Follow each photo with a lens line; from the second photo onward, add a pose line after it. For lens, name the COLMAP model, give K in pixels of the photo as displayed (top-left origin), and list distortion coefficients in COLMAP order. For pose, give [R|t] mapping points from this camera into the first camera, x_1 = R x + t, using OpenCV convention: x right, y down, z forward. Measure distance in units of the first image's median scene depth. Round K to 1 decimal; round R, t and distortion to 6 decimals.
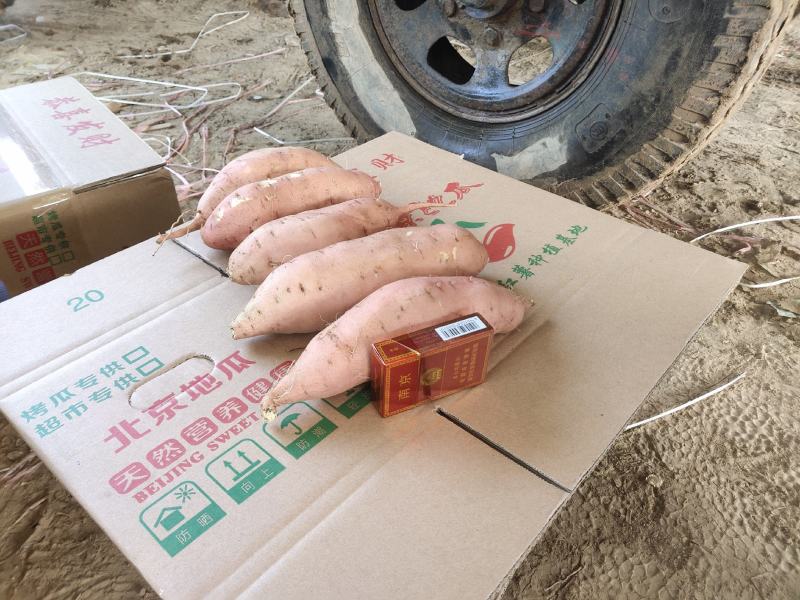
lens RADIAL K [[660.1, 0, 400.6], [0, 660.1, 297.4], [0, 0, 1]] dist [0.063869, 0.005005]
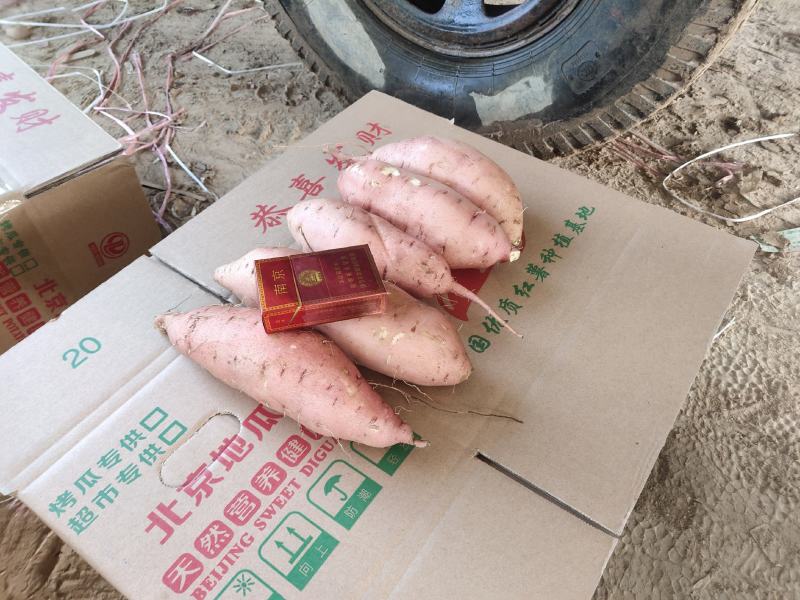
lens RADIAL K [[660.1, 0, 400.6], [0, 660.1, 297.4], [0, 0, 1]] dist [0.063869, 0.005005]
pose [[0.992993, -0.089737, 0.076897, -0.069048], [0.072198, 0.975797, 0.206418, -0.164510], [-0.093559, -0.199420, 0.975438, 0.049901]]
